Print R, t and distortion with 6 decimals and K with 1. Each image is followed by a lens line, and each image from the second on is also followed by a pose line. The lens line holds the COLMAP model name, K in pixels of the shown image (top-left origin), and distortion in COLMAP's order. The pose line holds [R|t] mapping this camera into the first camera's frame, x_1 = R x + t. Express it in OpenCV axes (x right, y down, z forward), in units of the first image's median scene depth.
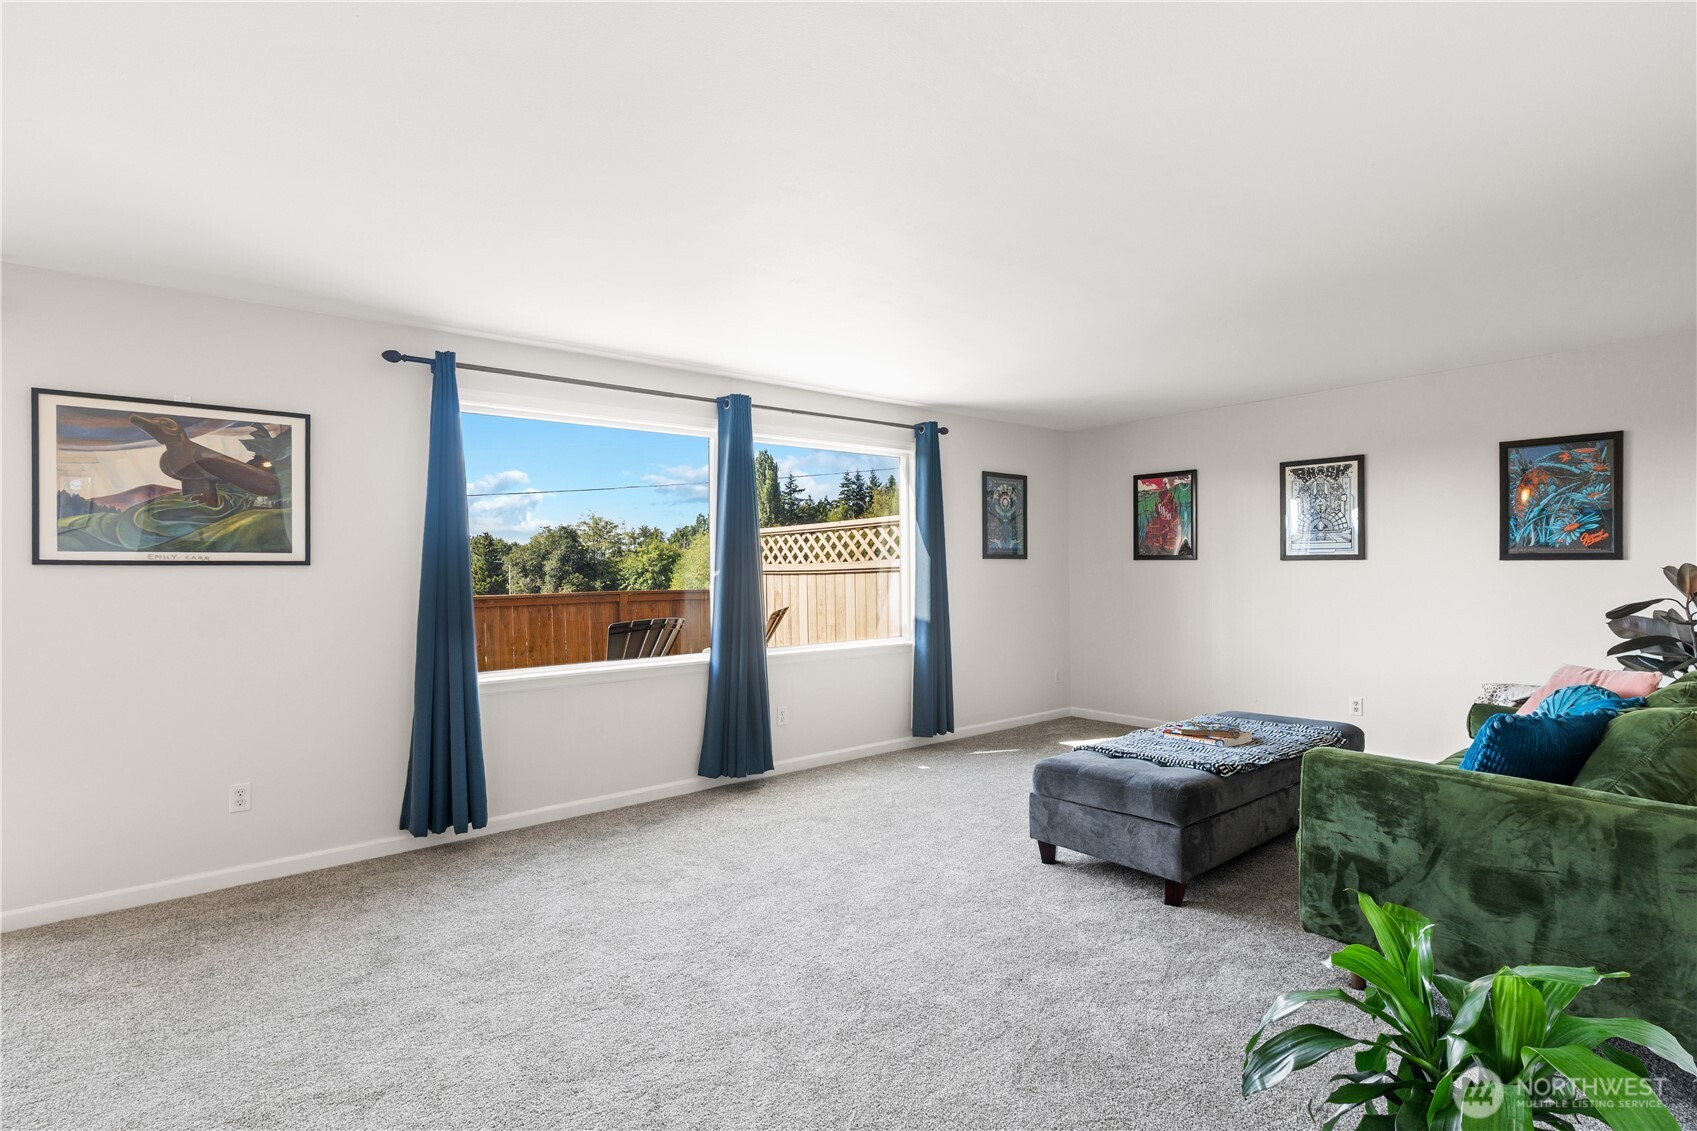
lens RADIAL K [[783.1, 0, 846.2], [0, 783.1, 573.6], [0, 0, 1]] dist [-0.010236, 0.001157]
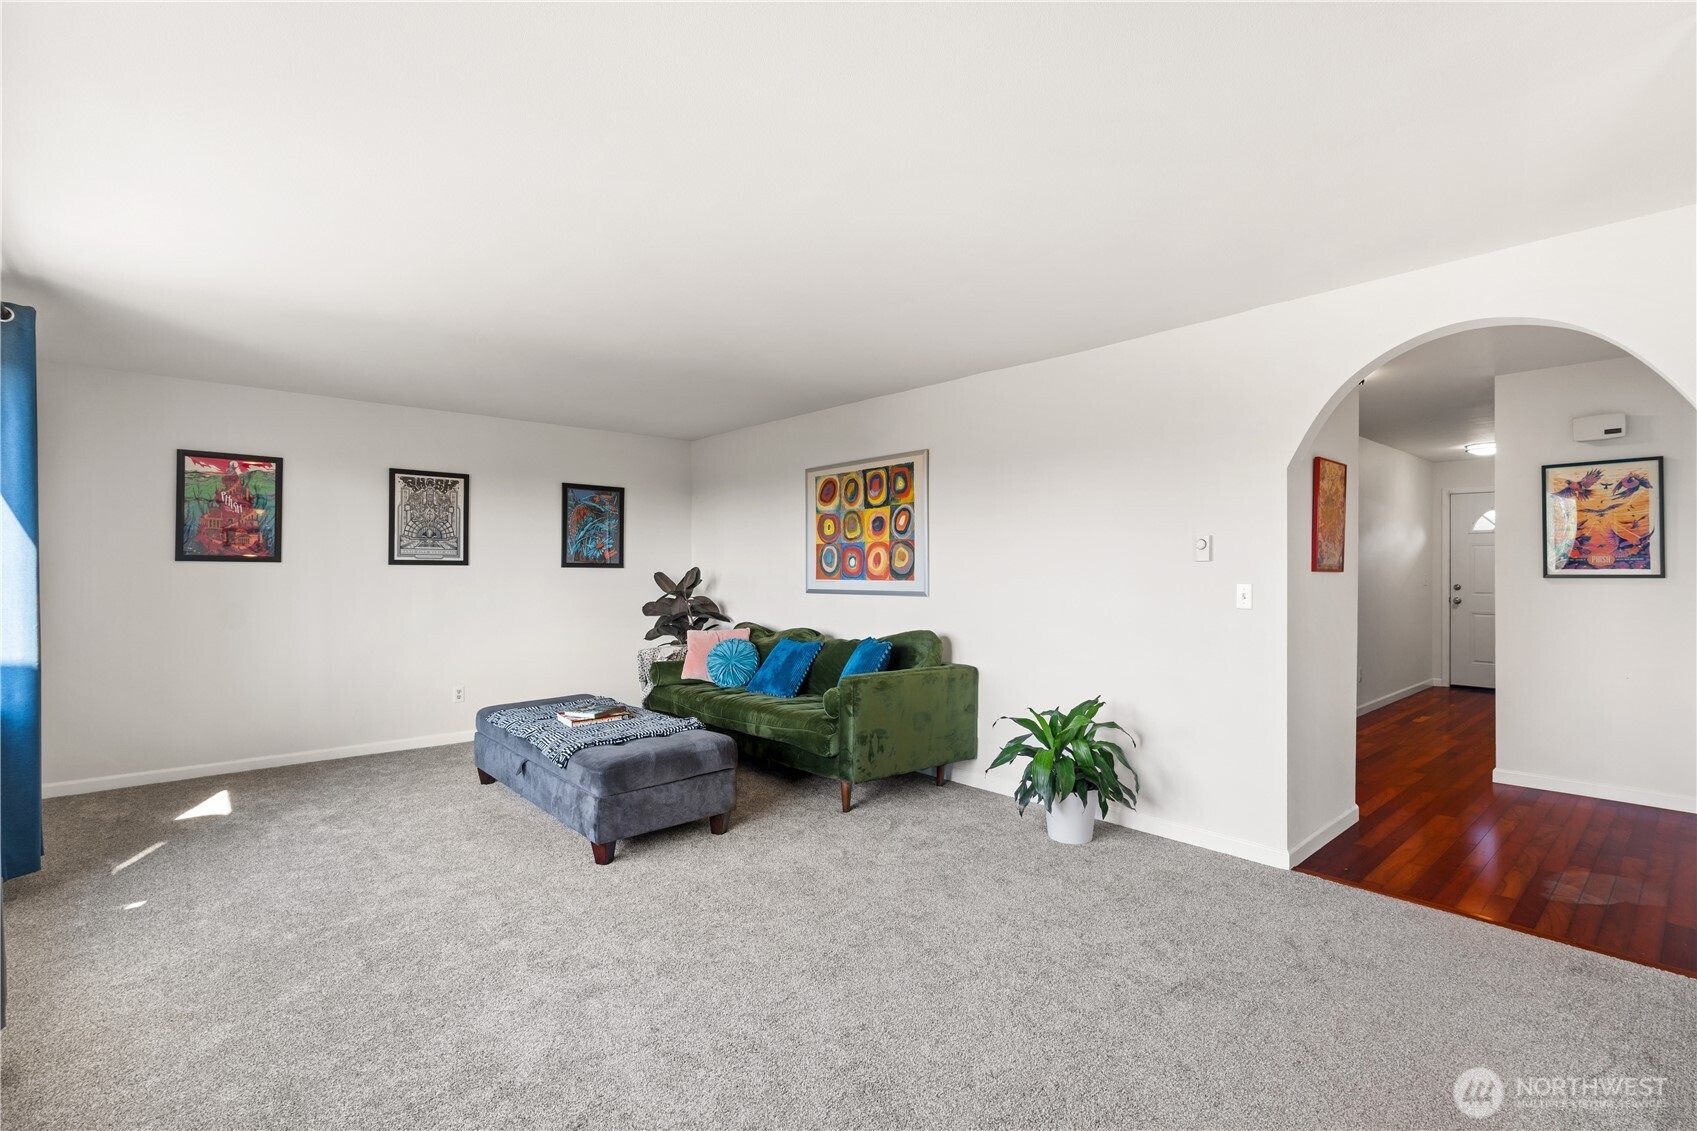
lens RADIAL K [[783.1, 0, 851.5], [0, 783.1, 559.1], [0, 0, 1]] dist [-0.010236, 0.001157]
pose [[-0.036895, 0.023342, 0.999047, -0.731182], [0.006296, 0.999713, -0.023125, 0.003938], [-0.999299, 0.005436, -0.037032, 0.689267]]
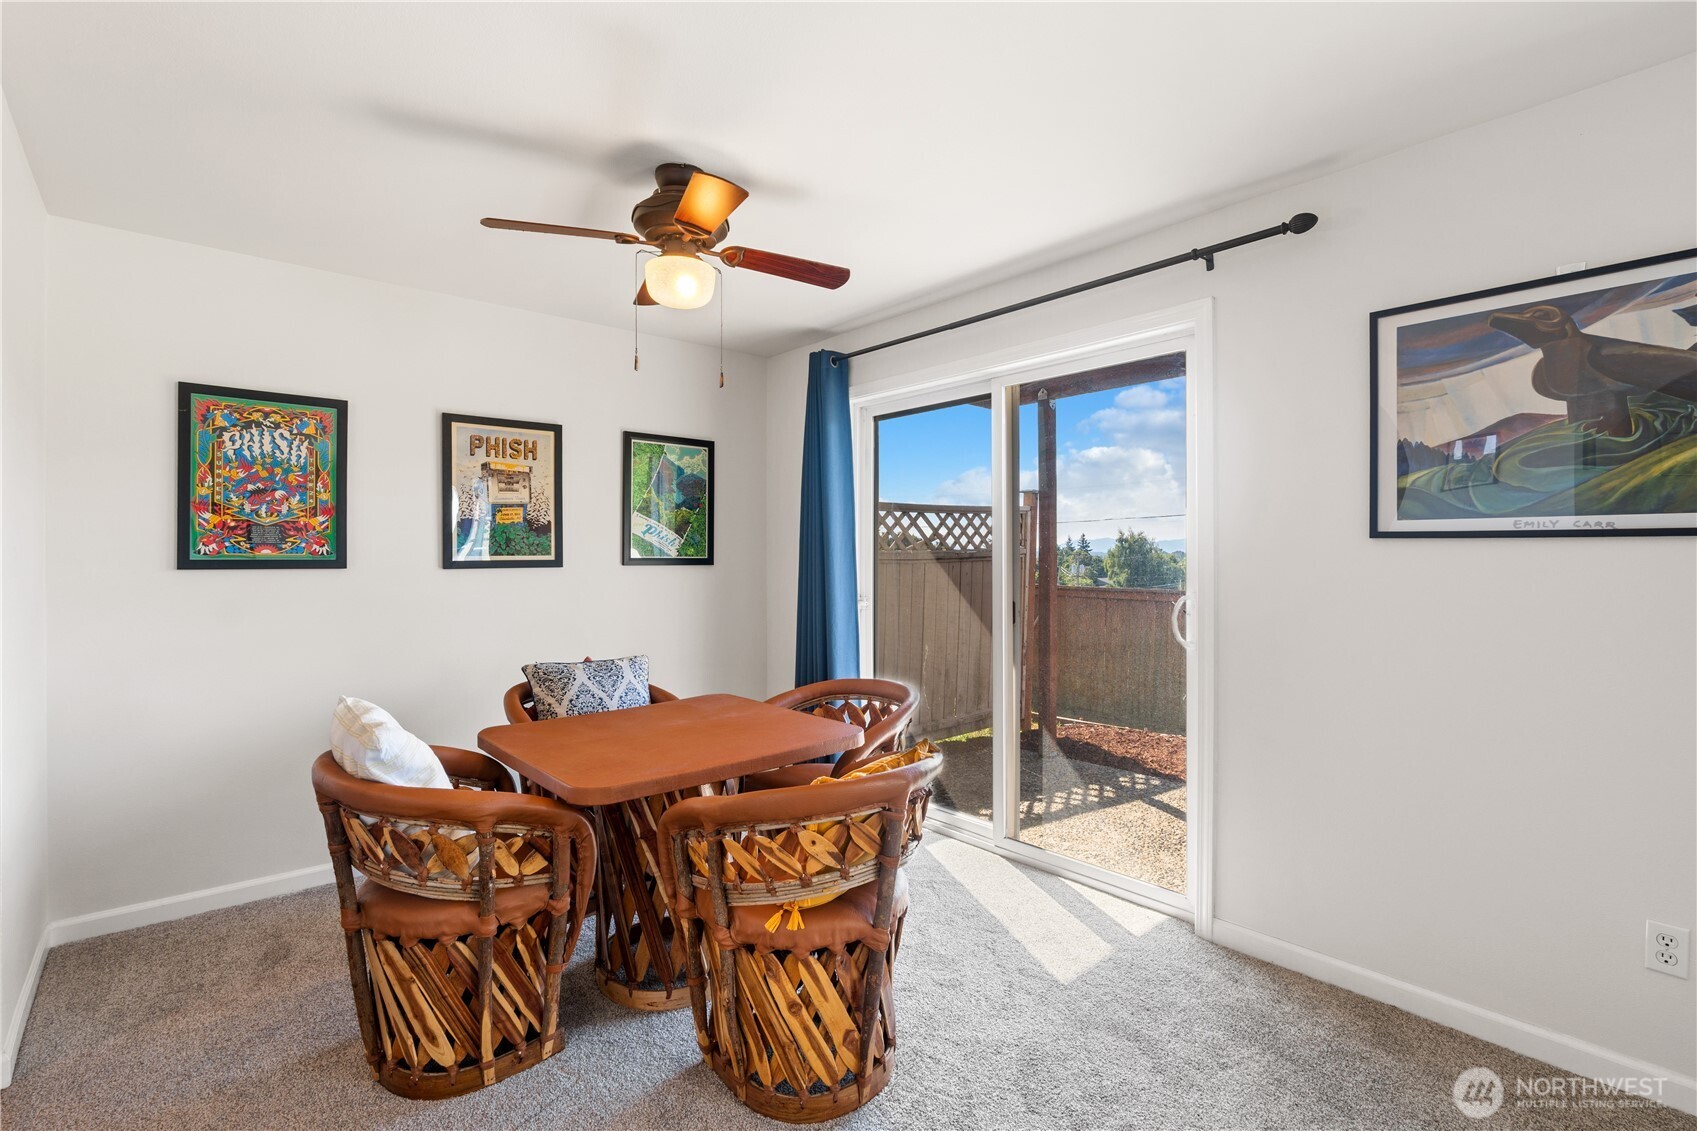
lens RADIAL K [[783.1, 0, 844.6], [0, 783.1, 554.9], [0, 0, 1]] dist [-0.010236, 0.001157]
pose [[0.029700, 0.007938, -0.999527, -0.218866], [-0.003849, 0.999962, 0.007827, 0.001097], [0.999551, 0.003615, 0.029730, 0.354484]]
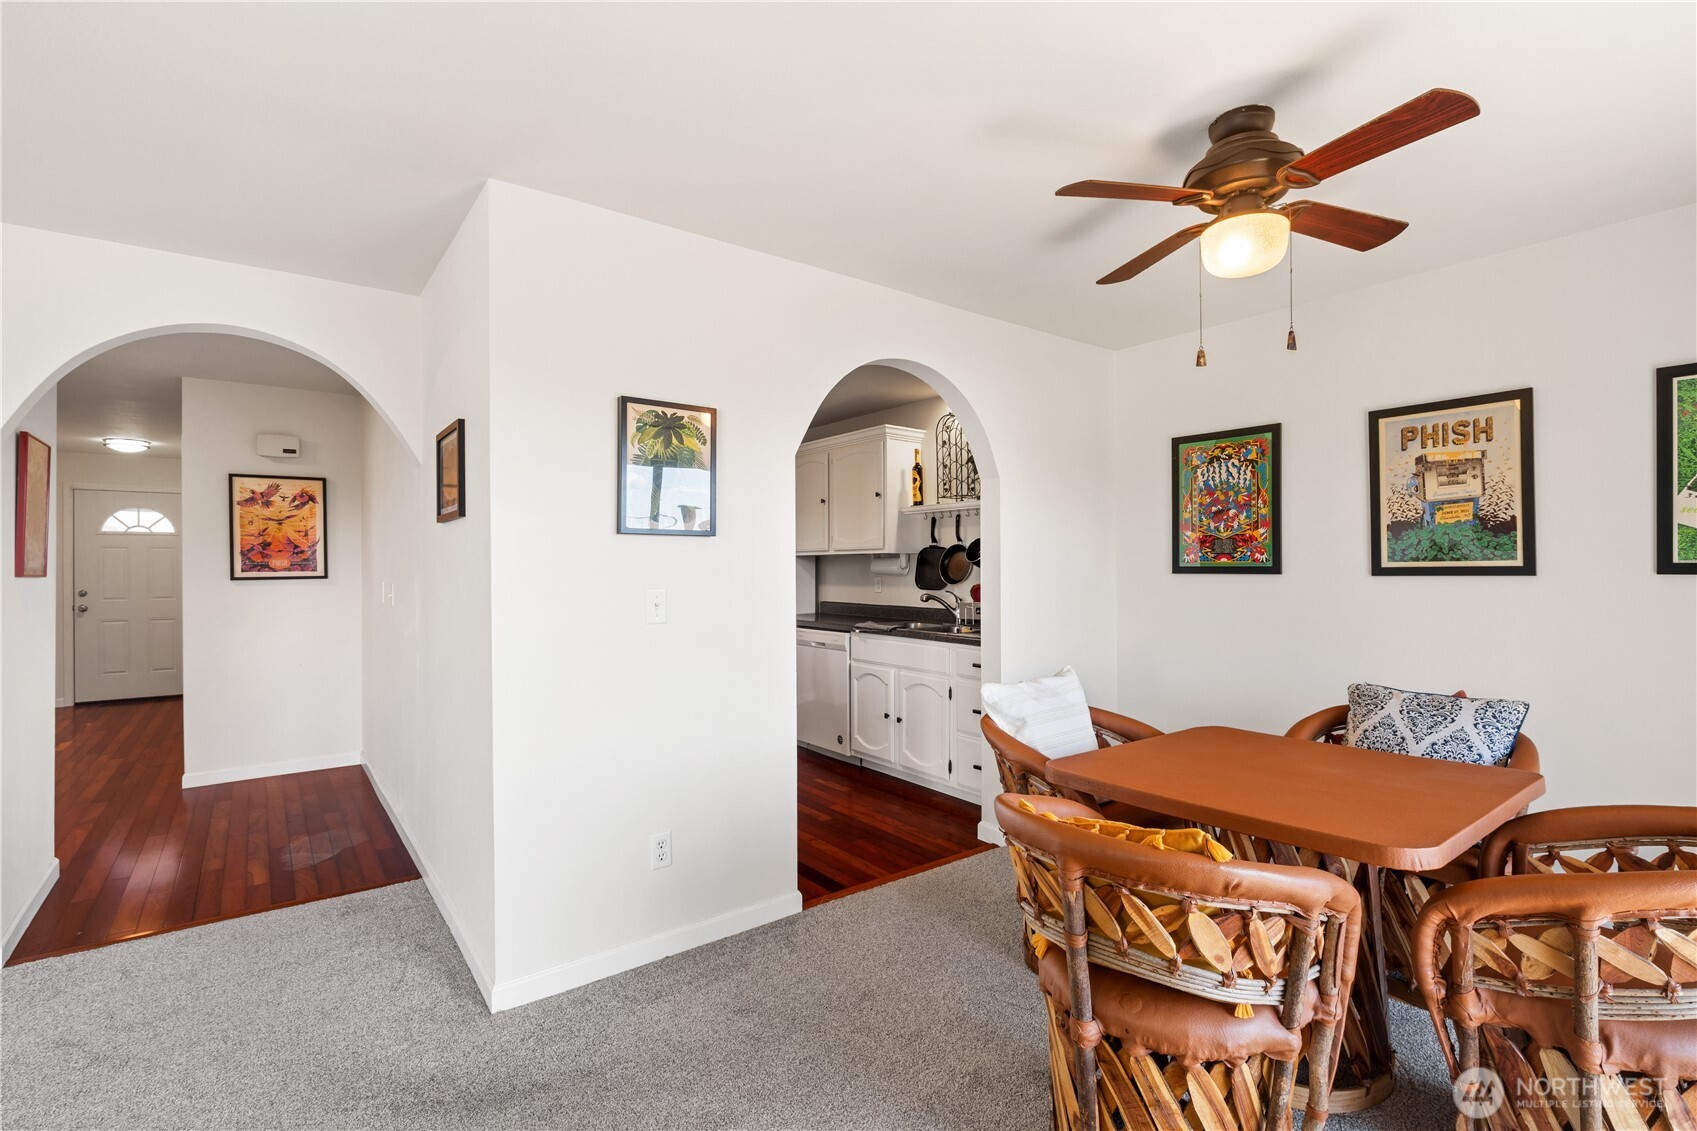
lens RADIAL K [[783.1, 0, 847.8], [0, 783.1, 567.2], [0, 0, 1]] dist [-0.010236, 0.001157]
pose [[-0.999344, 0.017943, 0.031458, -0.609085], [0.018128, 0.999820, 0.005597, 0.001237], [-0.031352, 0.006163, -0.999489, 0.815197]]
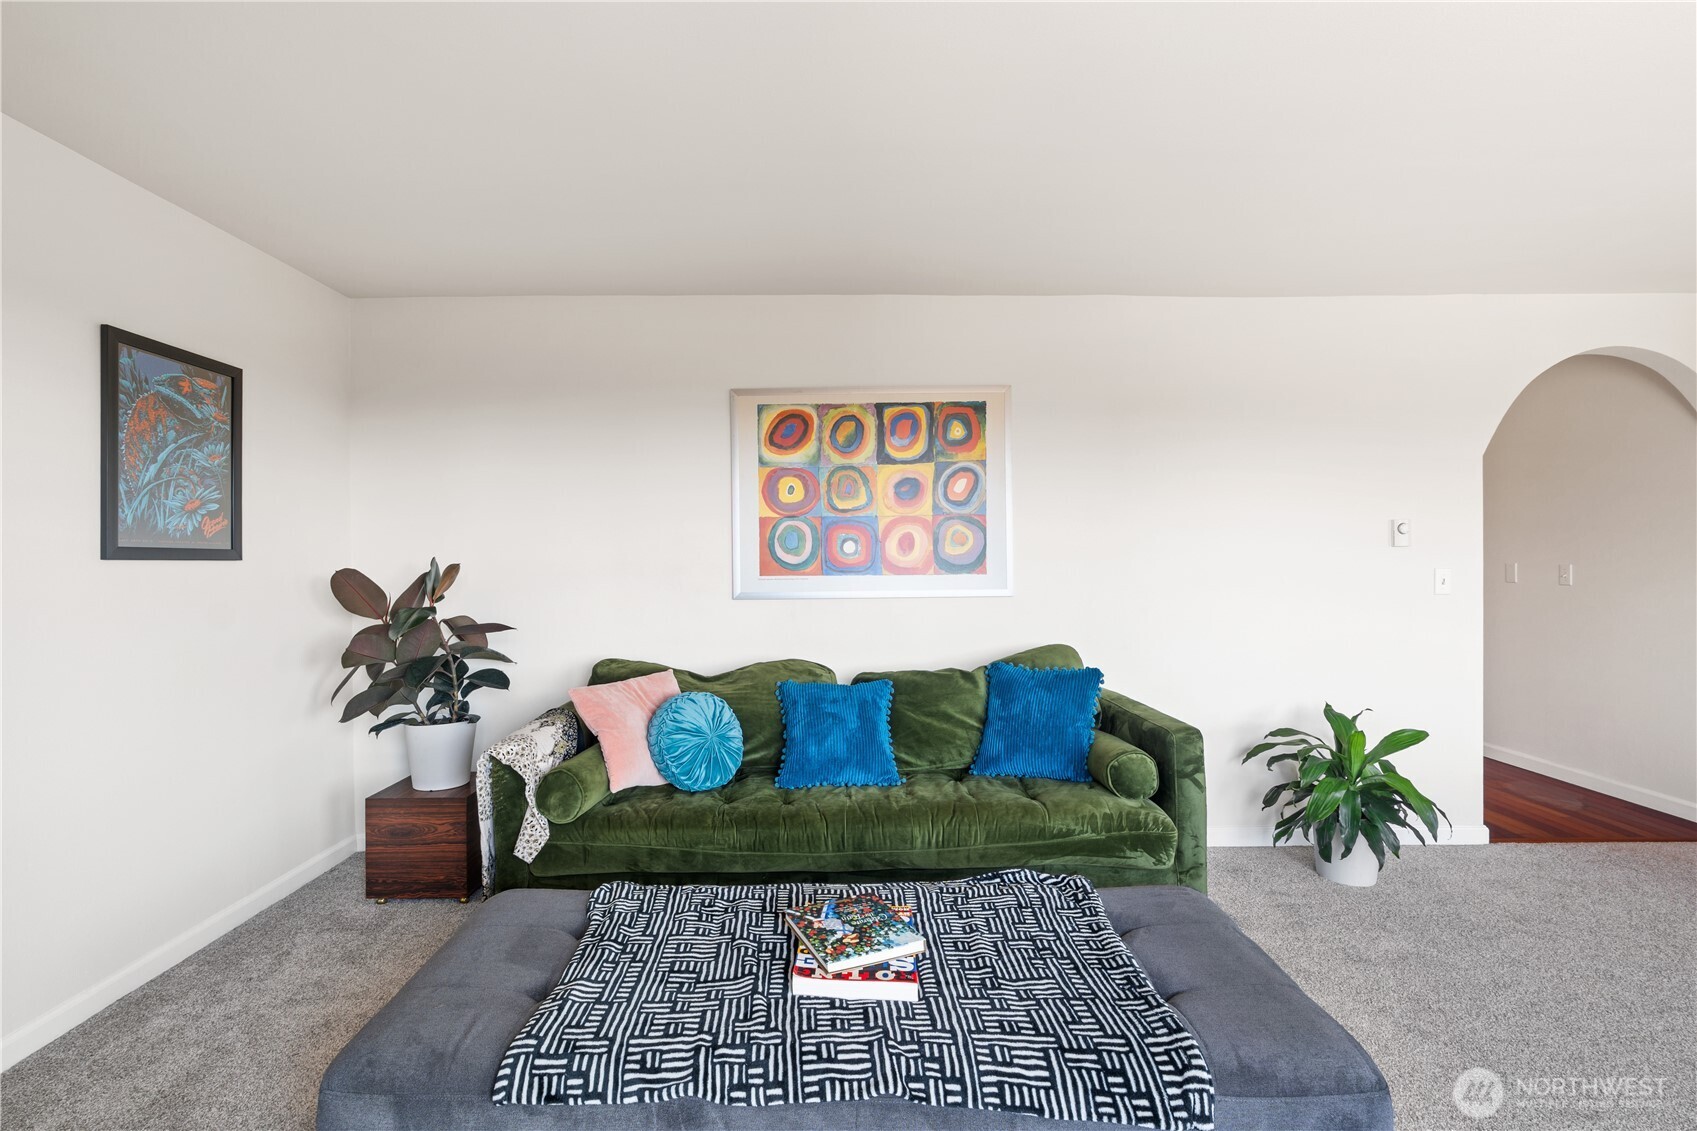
lens RADIAL K [[783.1, 0, 836.4], [0, 783.1, 563.5], [0, 0, 1]] dist [-0.010236, 0.001157]
pose [[-0.772204, 0.011023, 0.635280, 0.201451], [0.018248, 0.999822, 0.004833, -0.010480], [-0.635113, 0.015324, -0.772267, 1.395249]]
